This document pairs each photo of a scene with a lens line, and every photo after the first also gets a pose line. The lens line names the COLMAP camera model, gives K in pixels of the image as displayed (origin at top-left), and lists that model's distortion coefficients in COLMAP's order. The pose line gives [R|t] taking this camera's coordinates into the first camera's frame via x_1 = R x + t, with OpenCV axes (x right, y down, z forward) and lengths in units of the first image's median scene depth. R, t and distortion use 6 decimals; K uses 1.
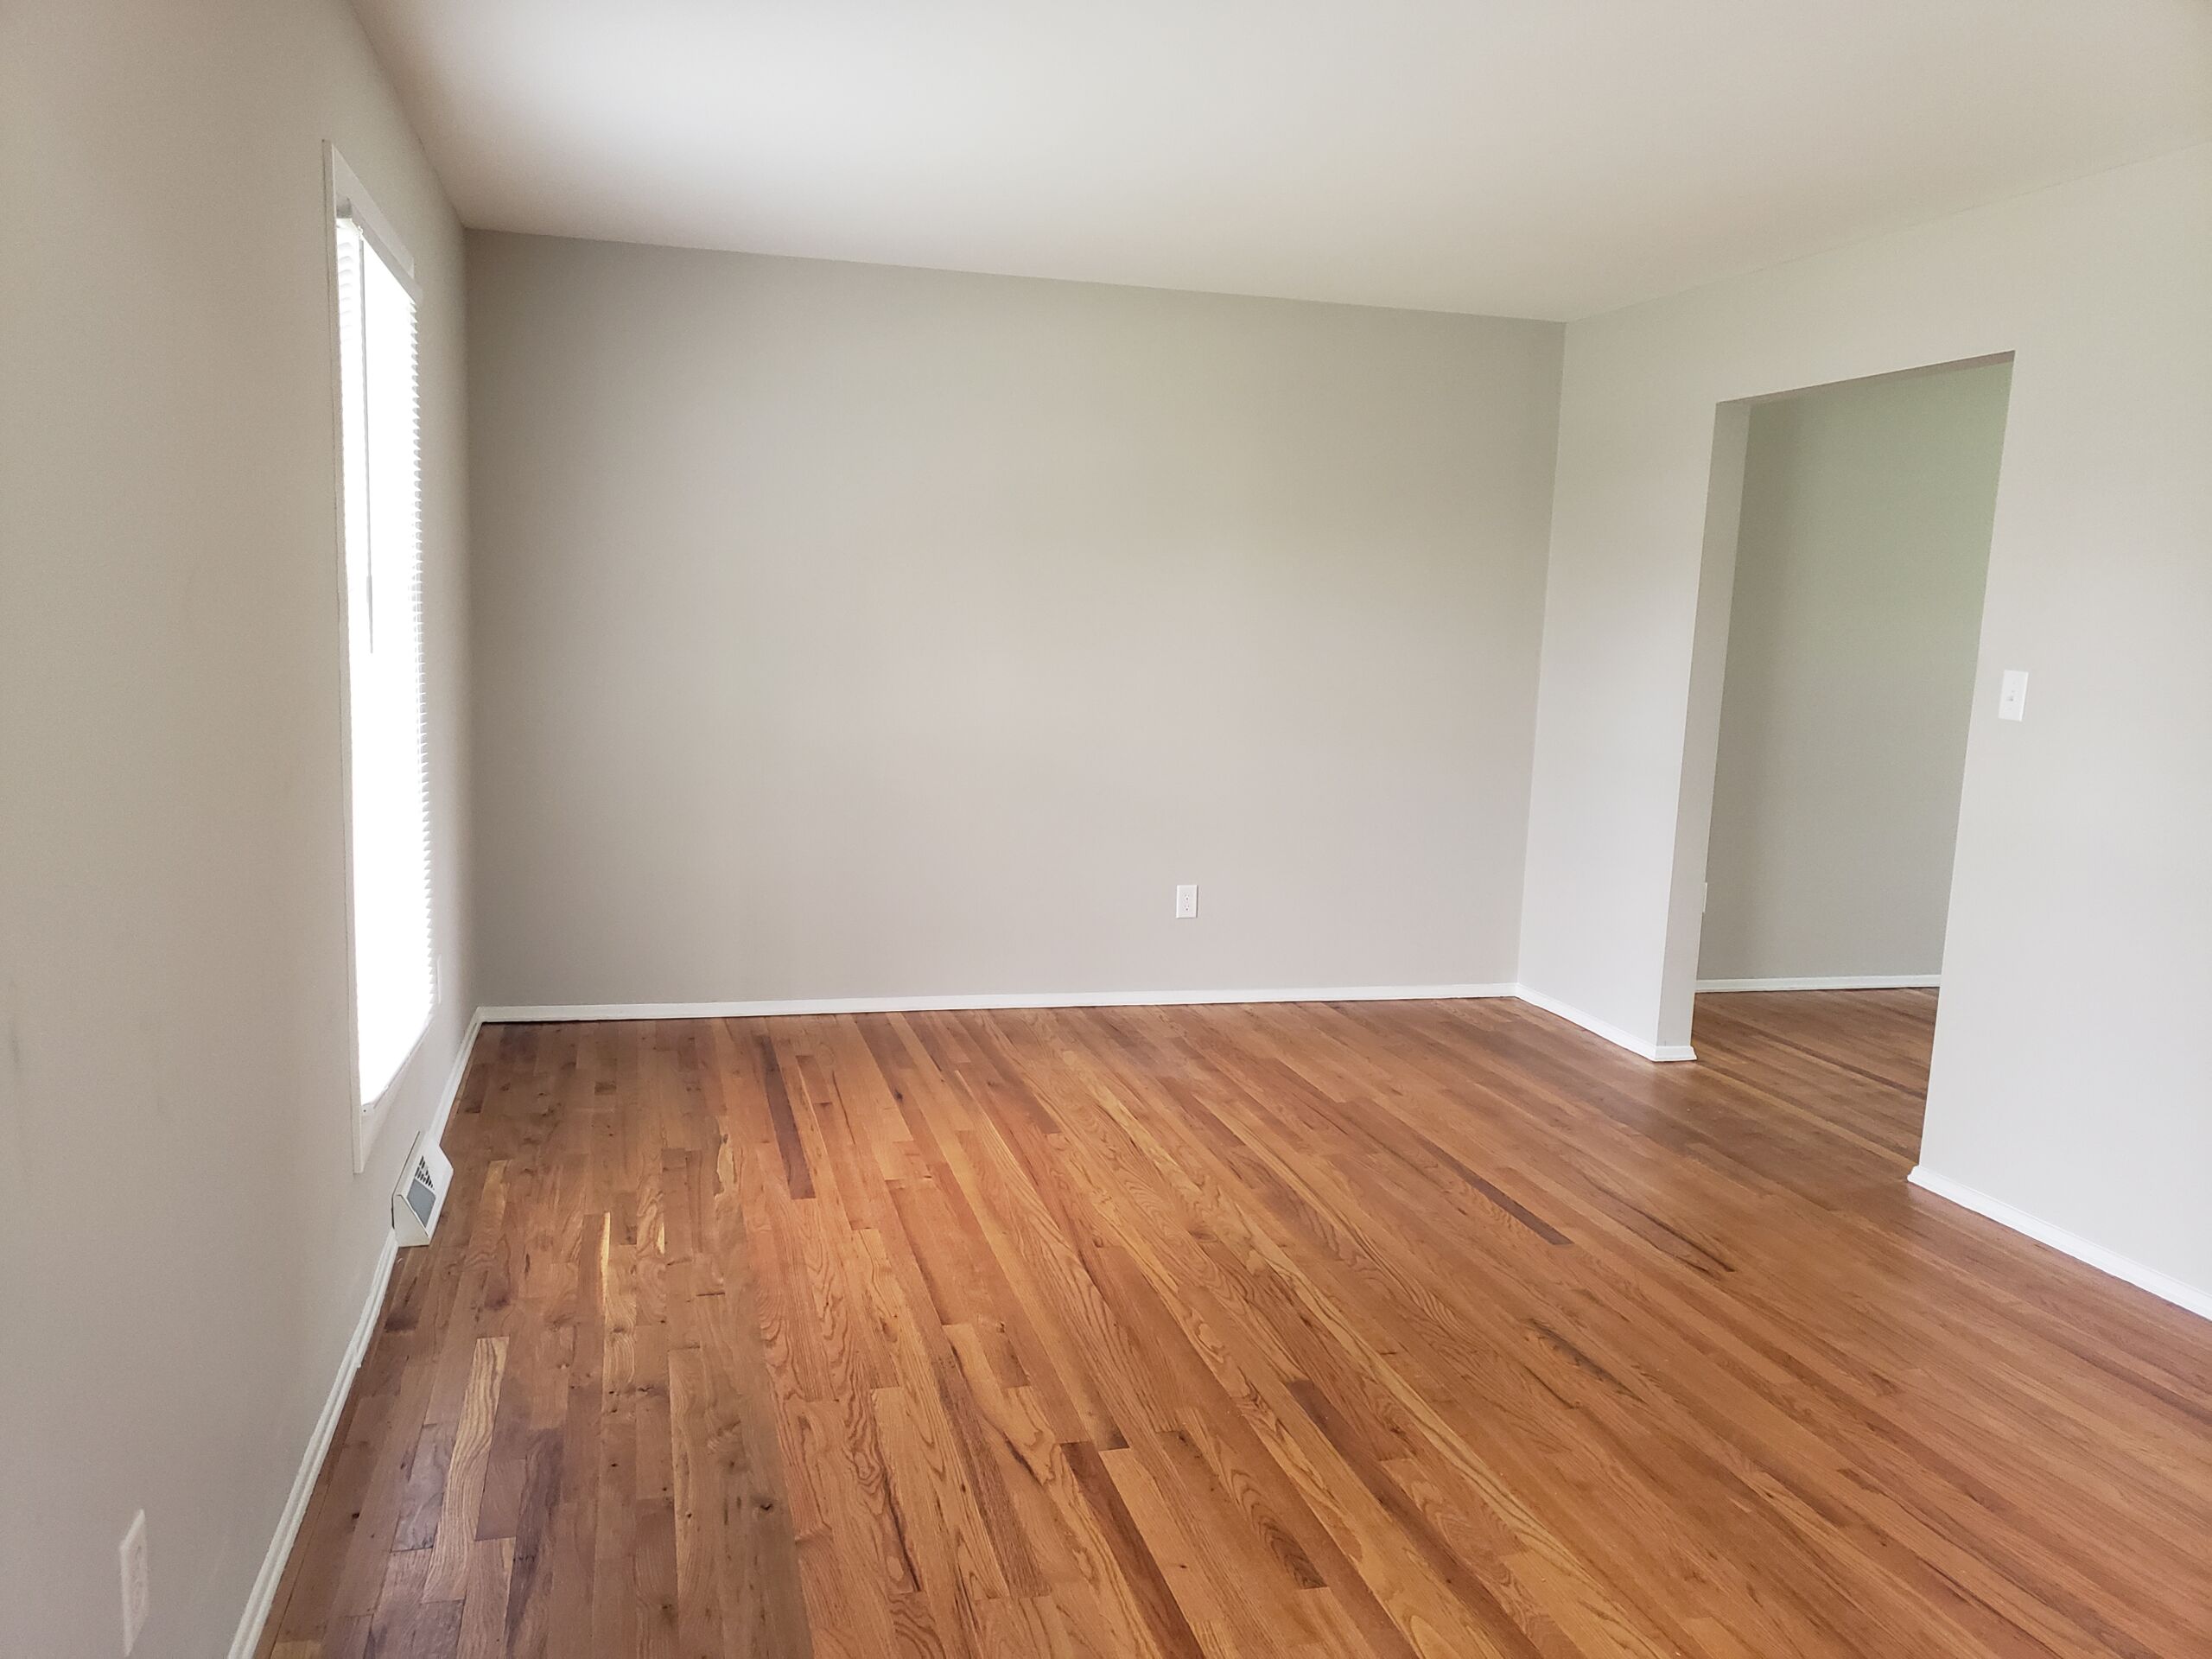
lens RADIAL K [[1731.1, 0, 1105.9], [0, 1731.1, 830.7], [0, 0, 1]] dist [0.038515, -0.004587]
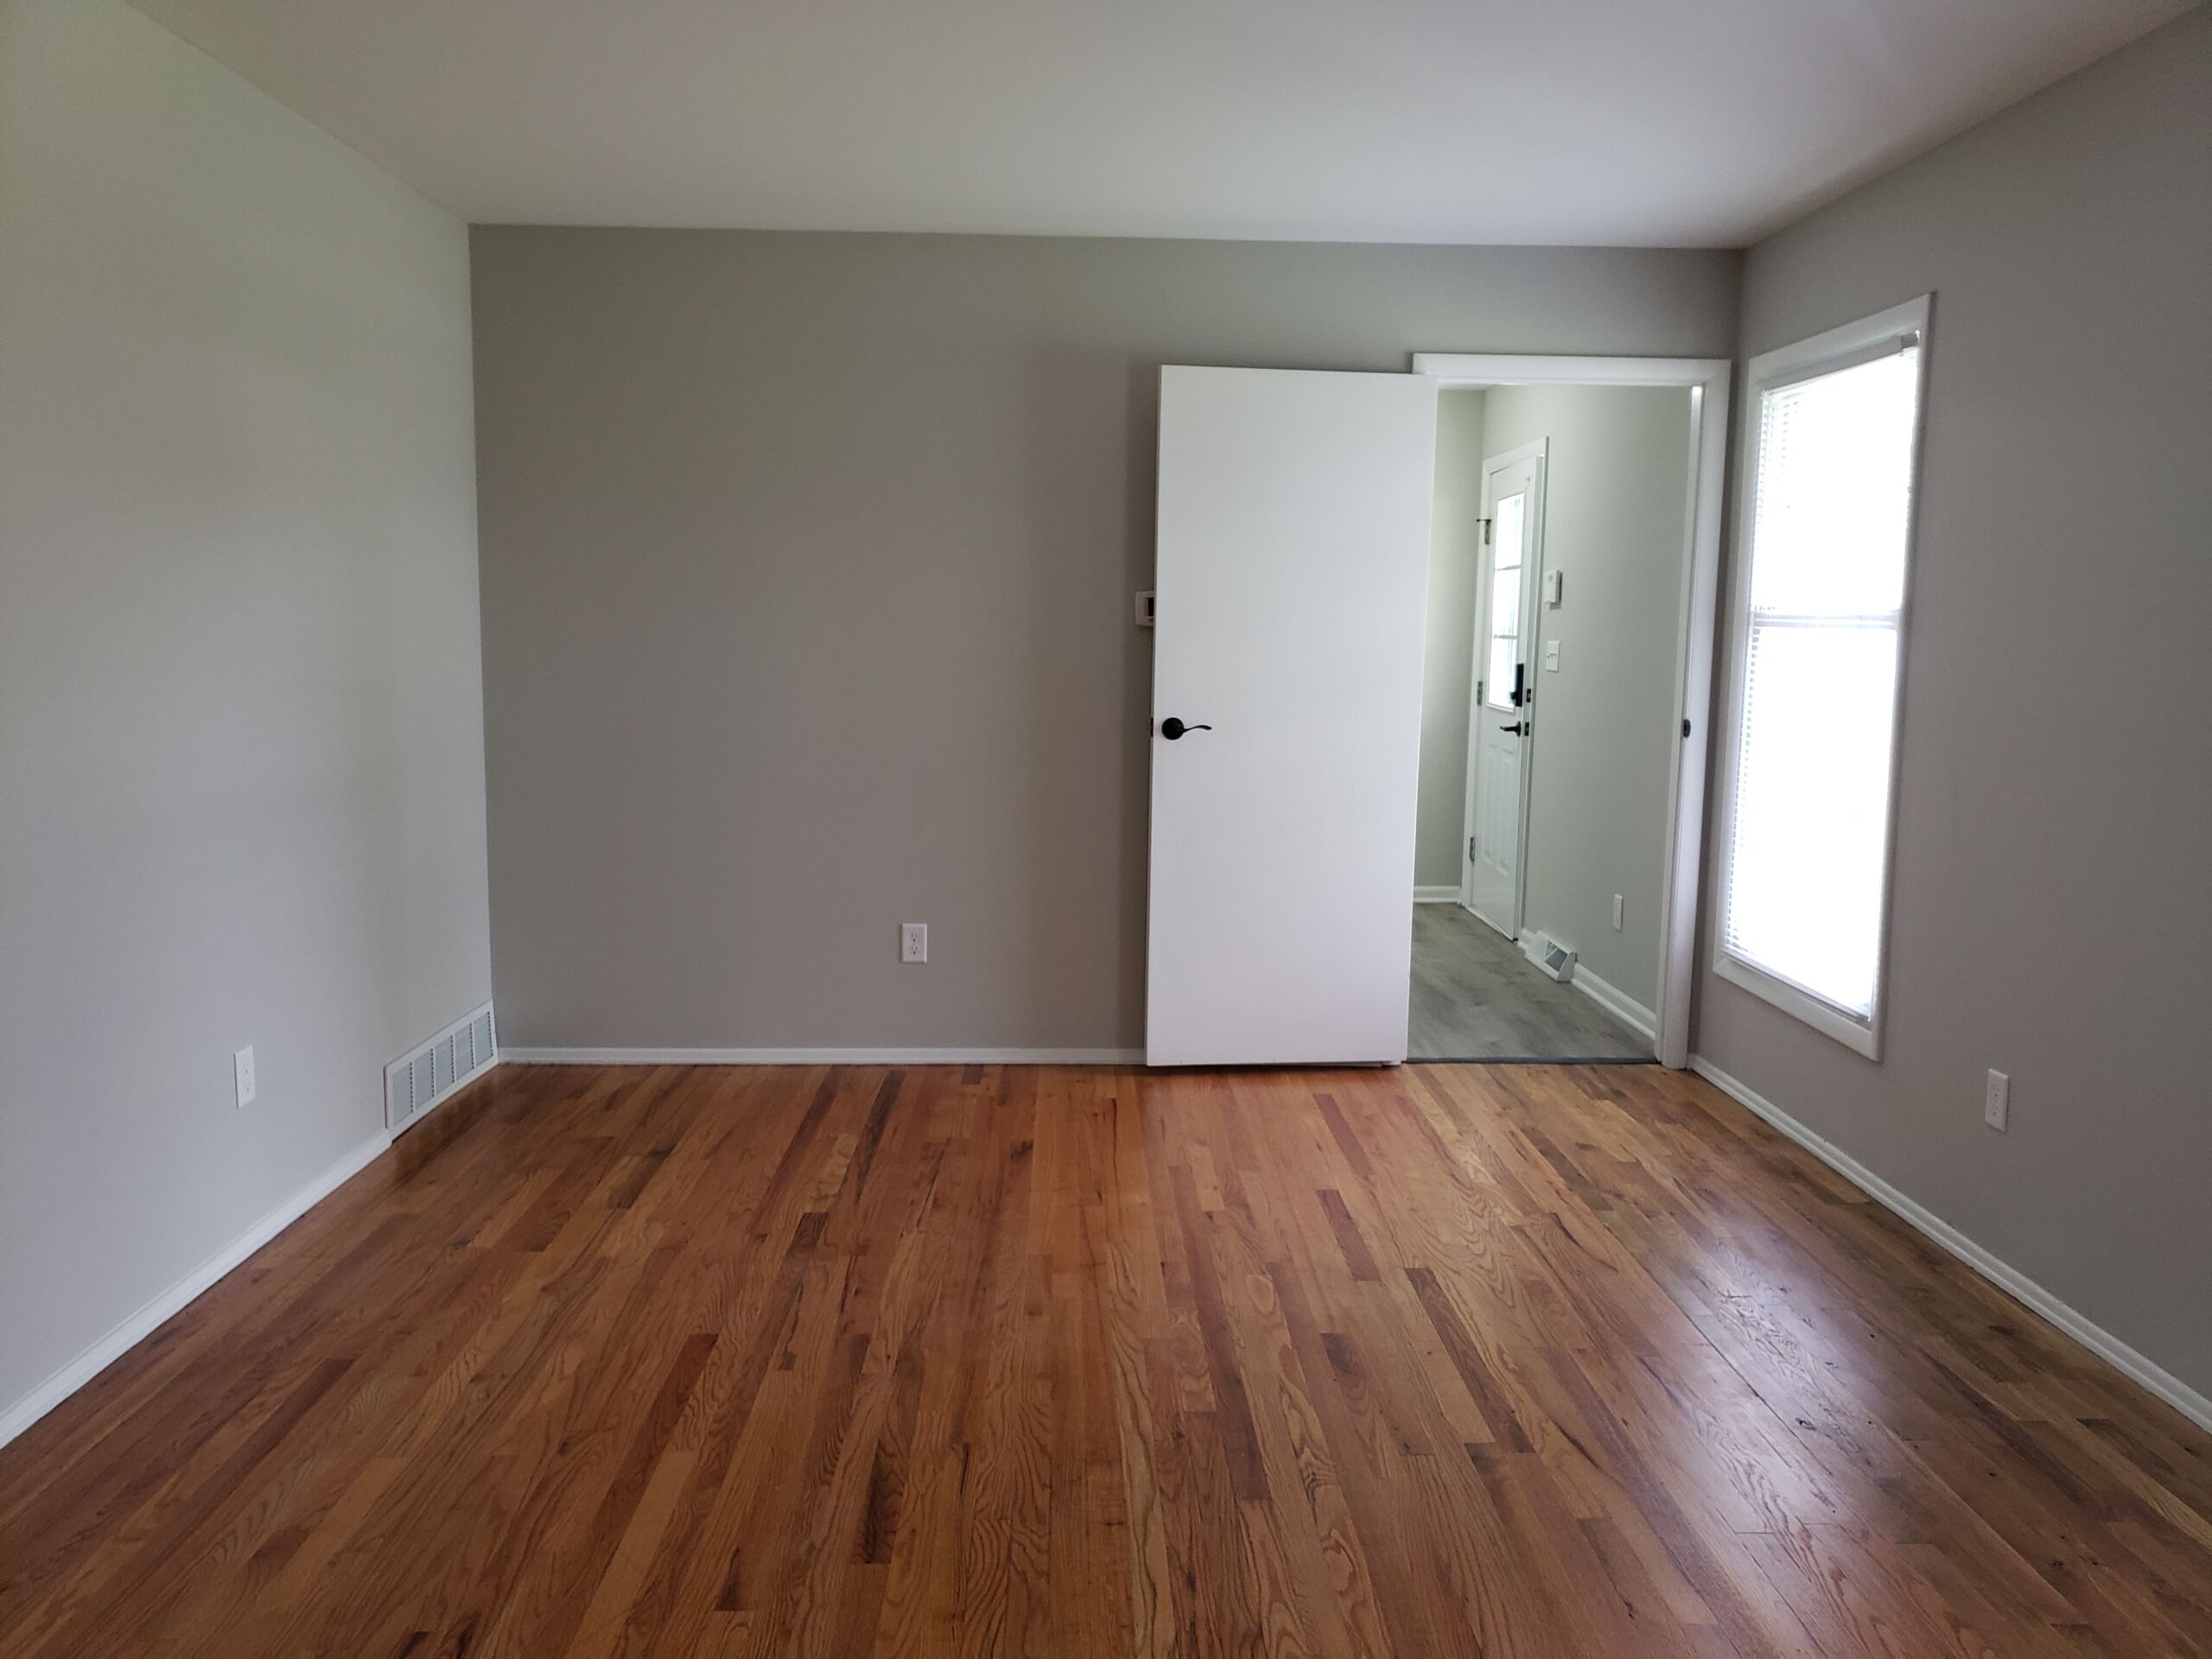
lens RADIAL K [[1731.1, 0, 1106.9], [0, 1731.1, 830.7], [0, 0, 1]] dist [0.038515, -0.004587]
pose [[-0.970543, -0.076560, 0.228438, 0.010755], [-0.015812, 0.966363, 0.256694, -0.235037], [-0.240407, 0.245520, -0.939108, 1.891978]]
